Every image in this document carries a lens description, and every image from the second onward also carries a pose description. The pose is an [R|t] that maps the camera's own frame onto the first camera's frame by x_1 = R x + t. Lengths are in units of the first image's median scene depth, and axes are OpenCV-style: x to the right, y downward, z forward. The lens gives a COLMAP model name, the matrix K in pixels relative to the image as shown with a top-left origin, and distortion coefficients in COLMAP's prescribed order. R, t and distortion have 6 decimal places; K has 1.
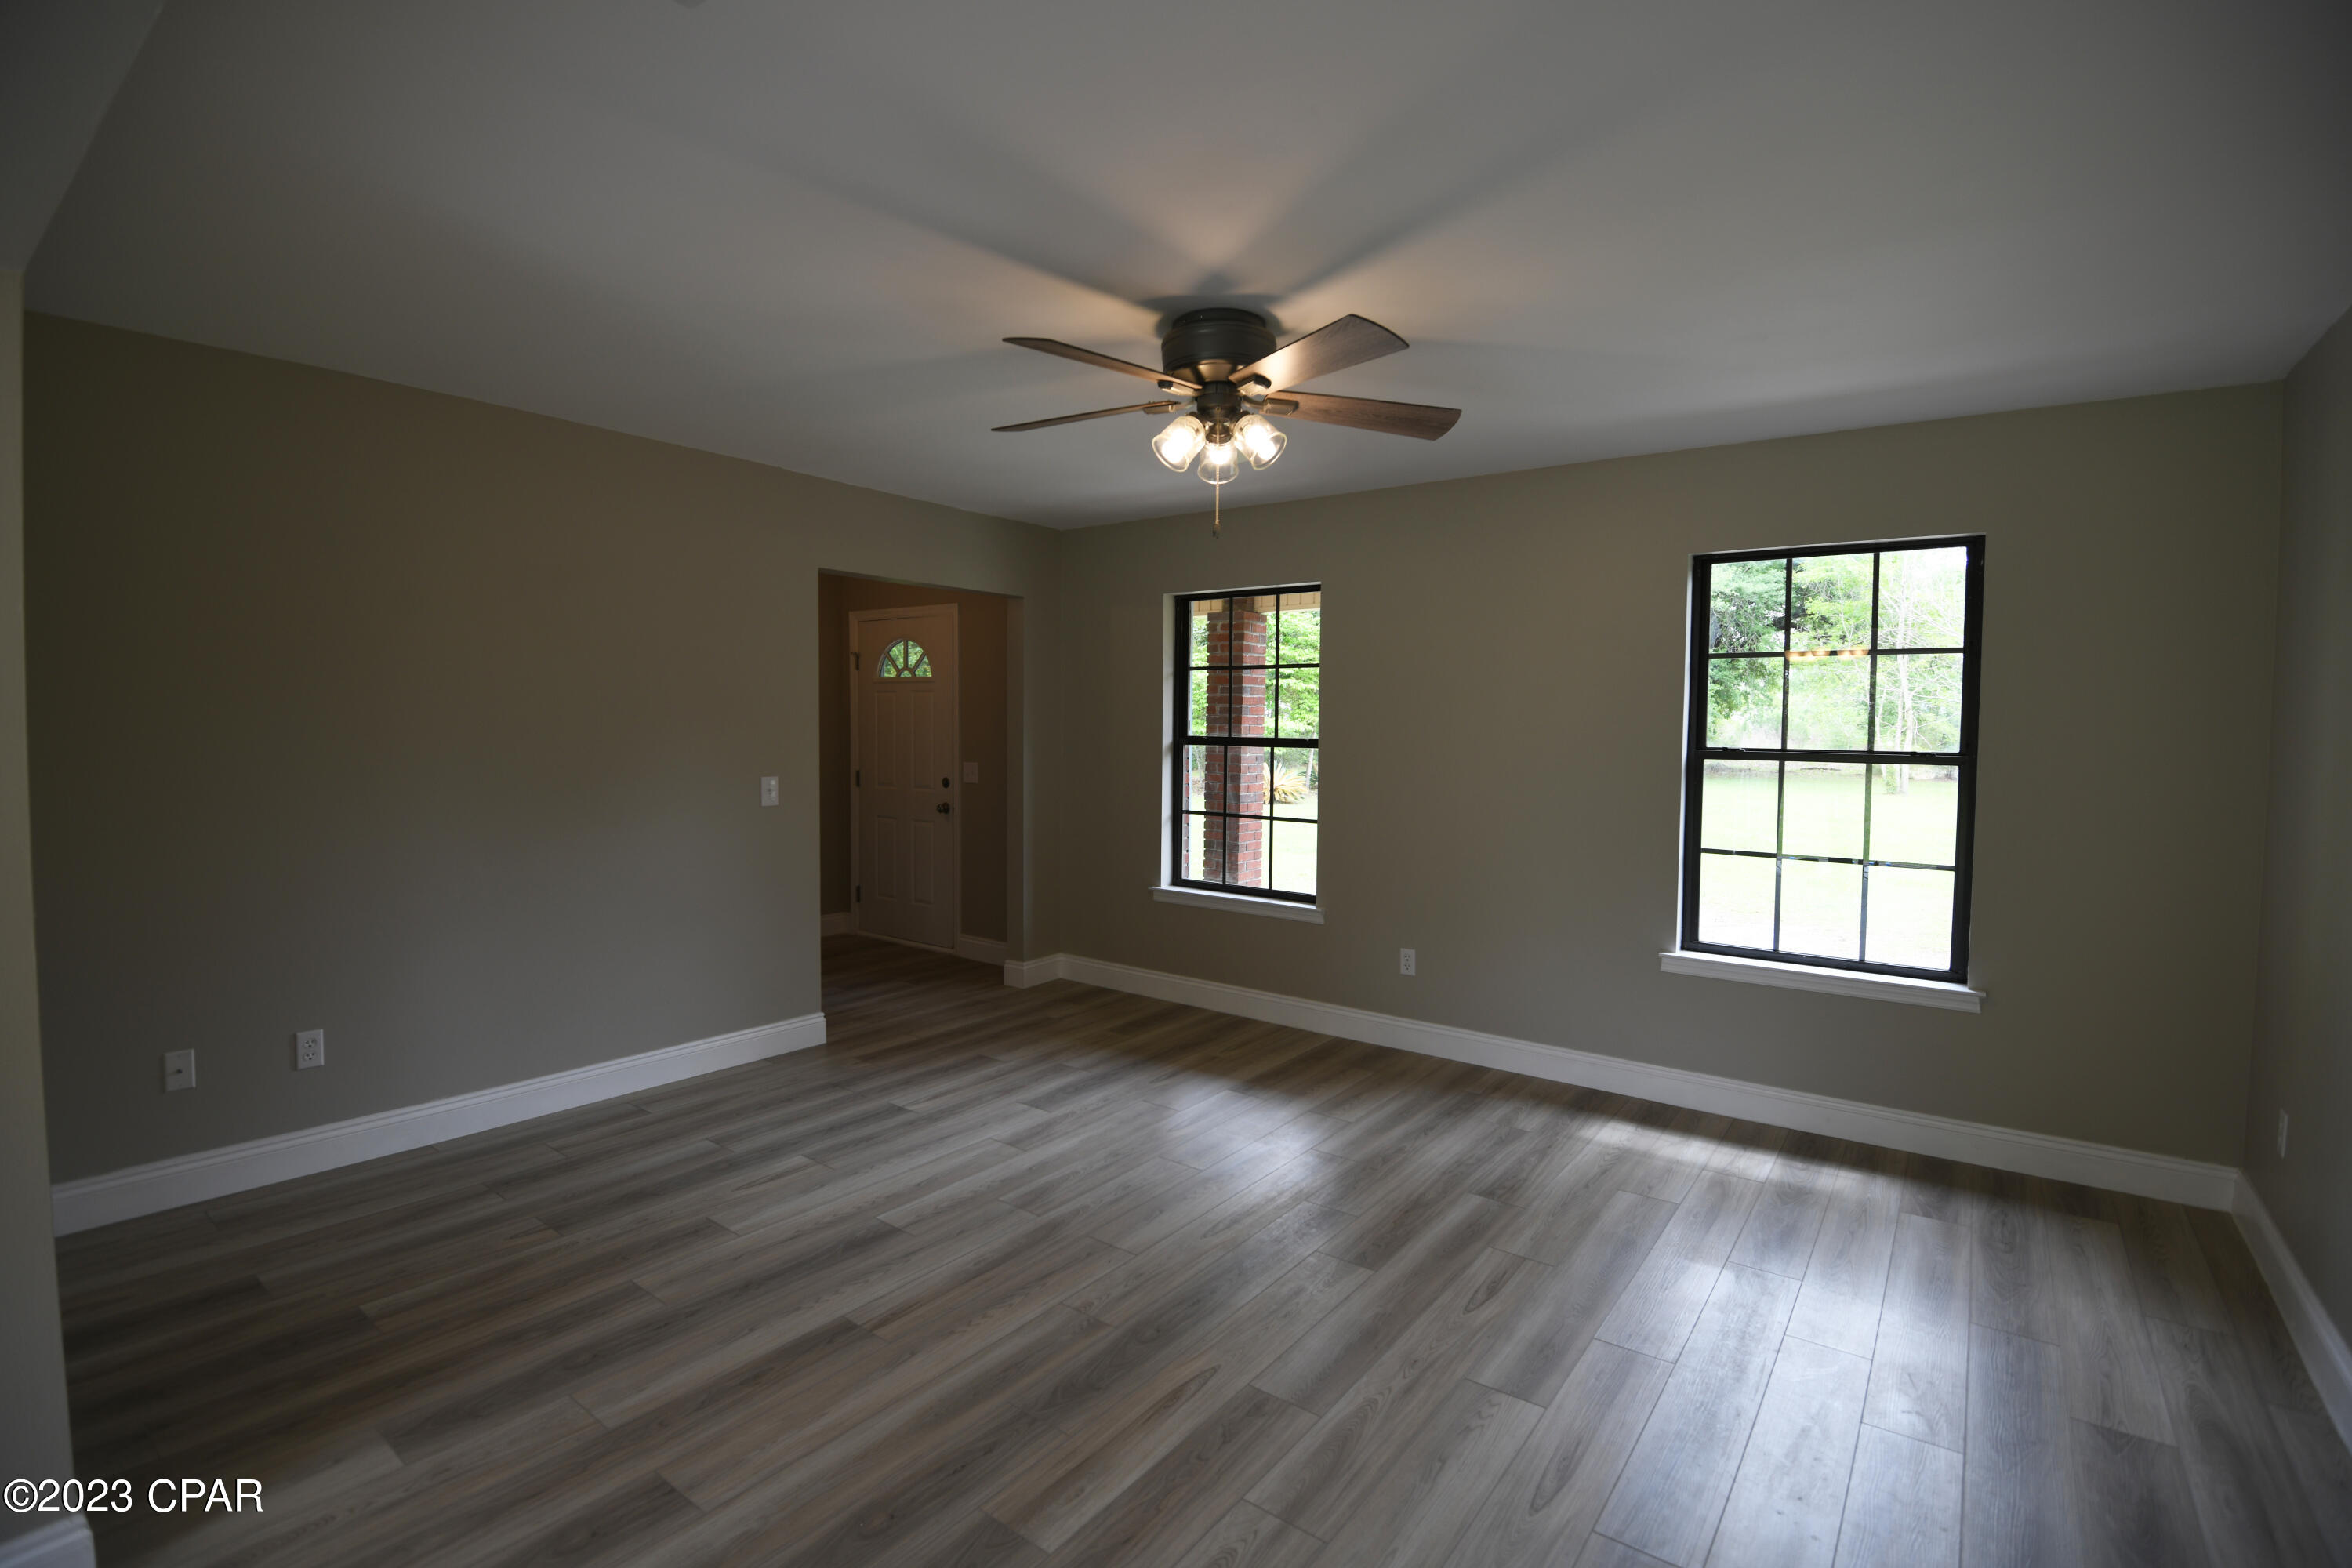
lens RADIAL K [[1076.1, 0, 1174.8], [0, 1076.1, 764.8], [0, 0, 1]] dist [0.001699, -0.027654]
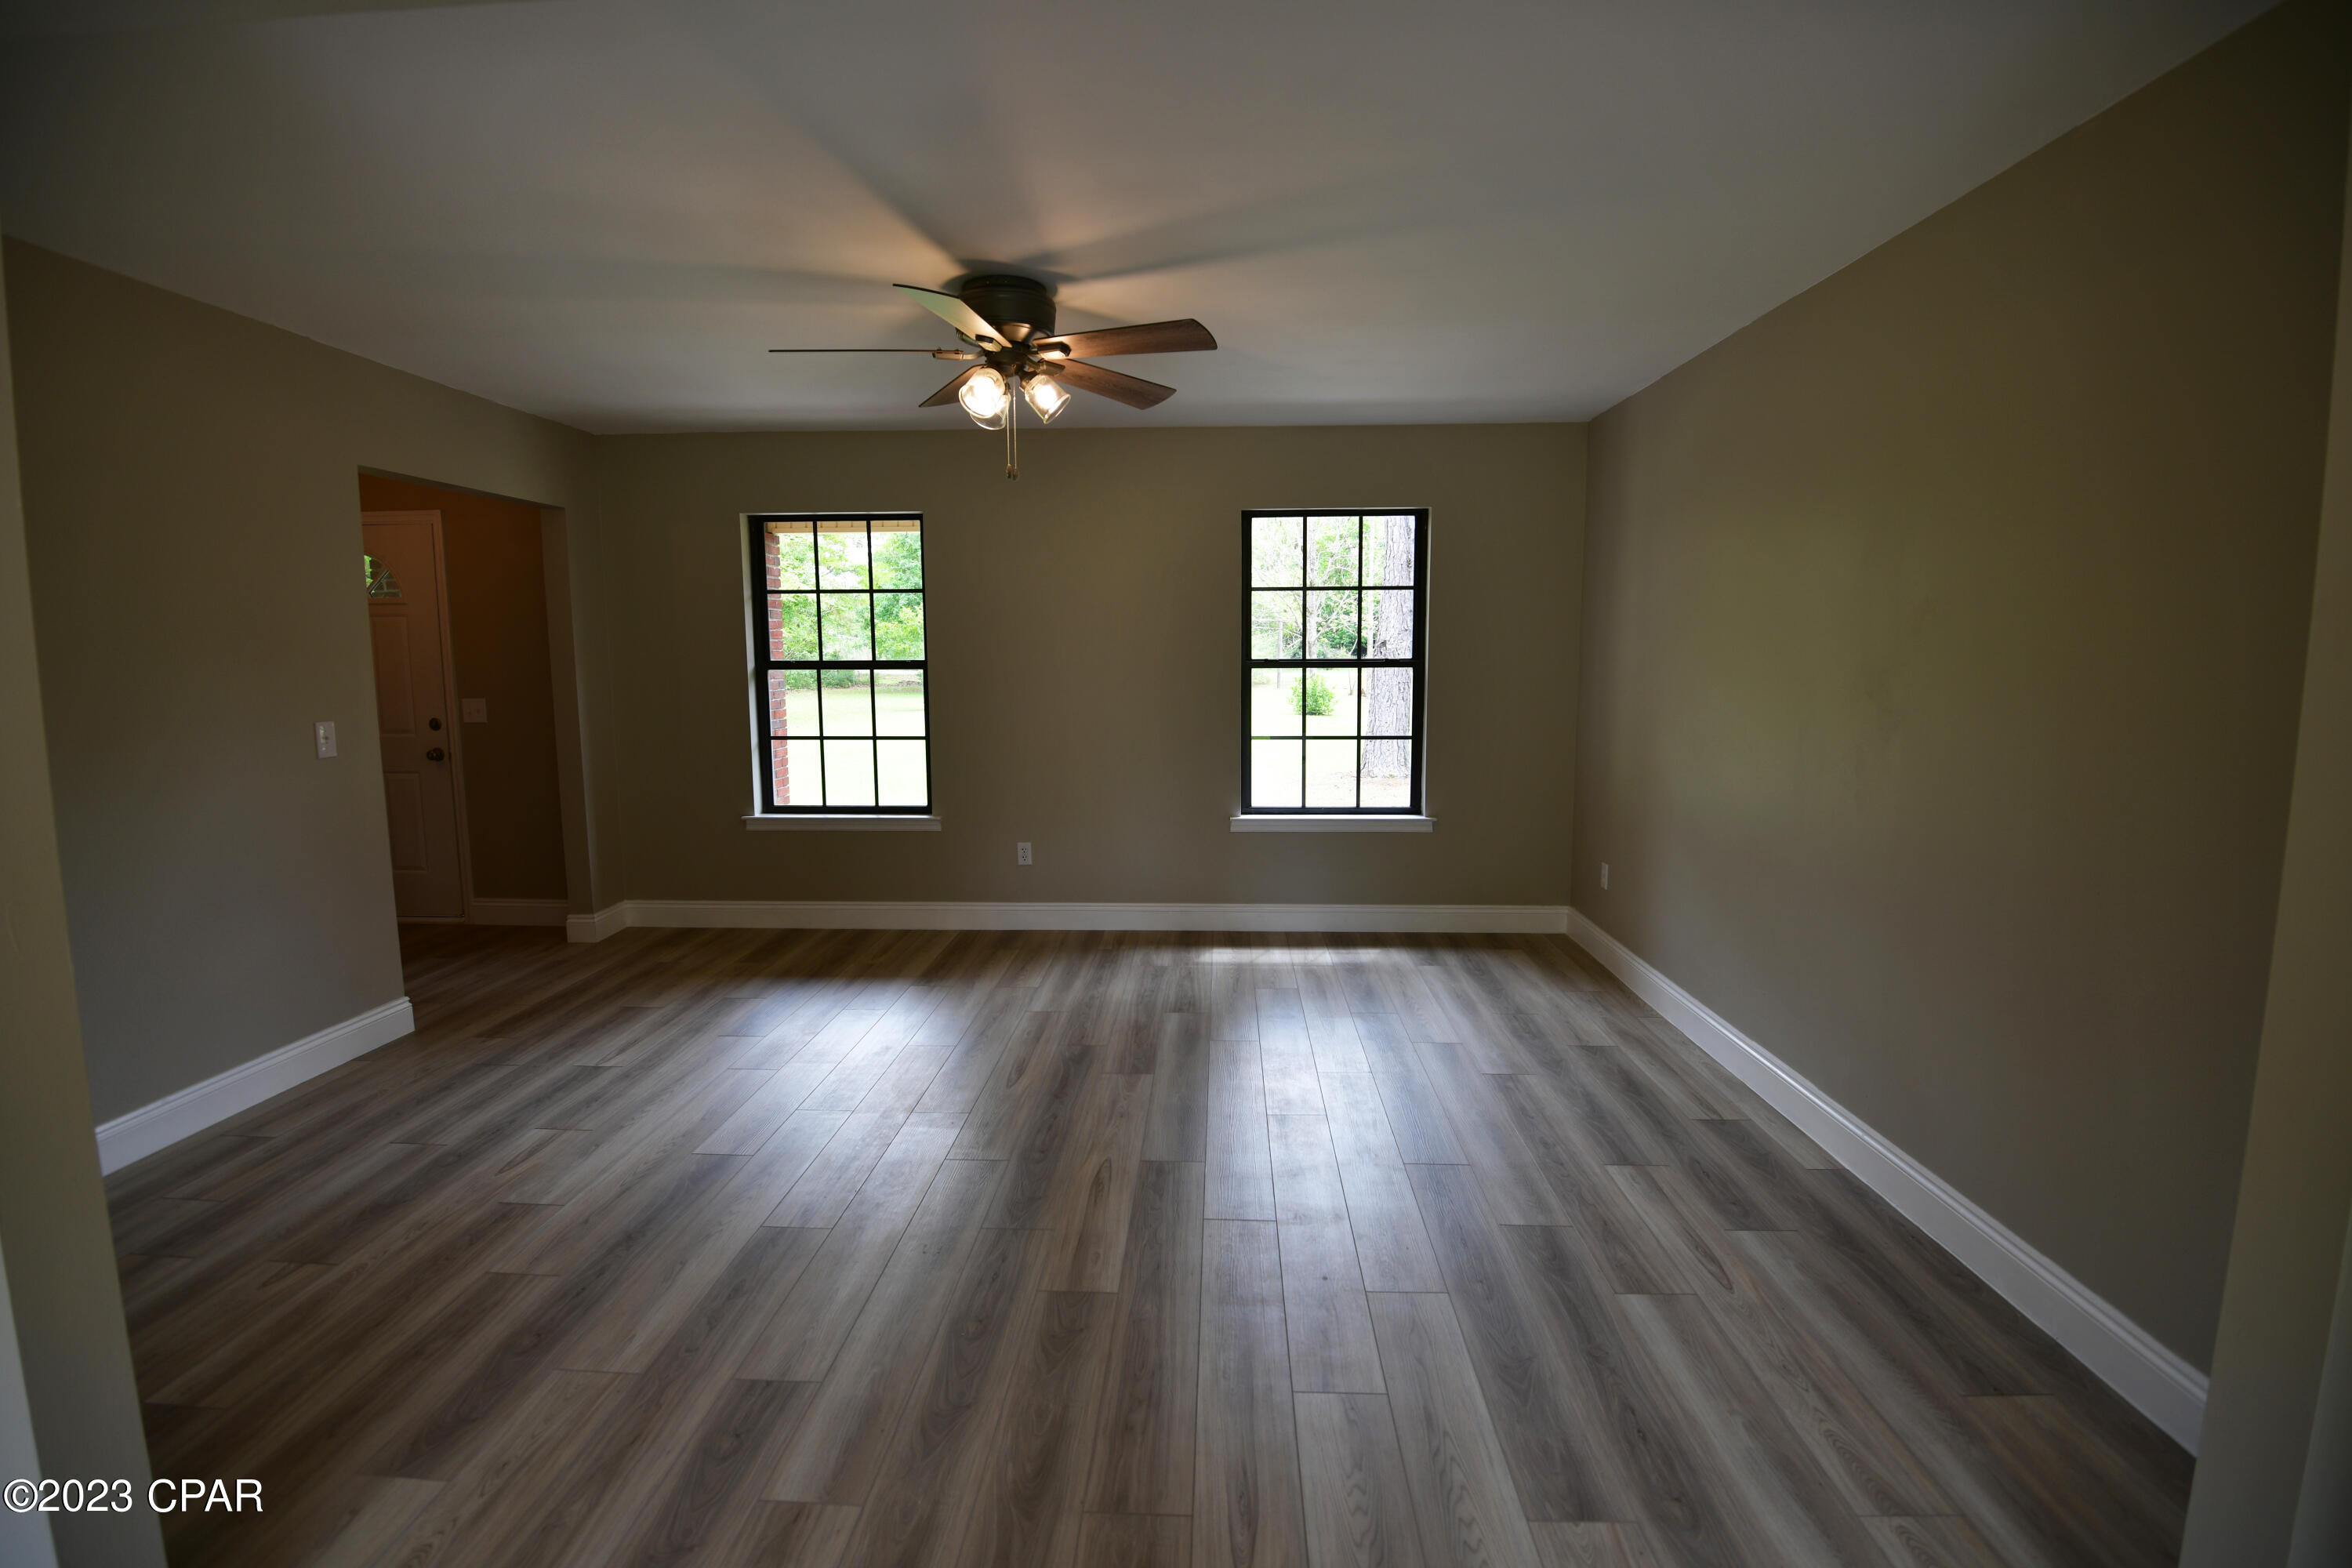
lens RADIAL K [[1076.1, 0, 1174.8], [0, 1076.1, 764.8], [0, 0, 1]] dist [0.001699, -0.027654]
pose [[0.823443, -0.076465, 0.562224, -0.358249], [0.036781, 0.995987, 0.081588, 0.001674], [-0.566206, -0.046504, 0.822951, -0.036380]]
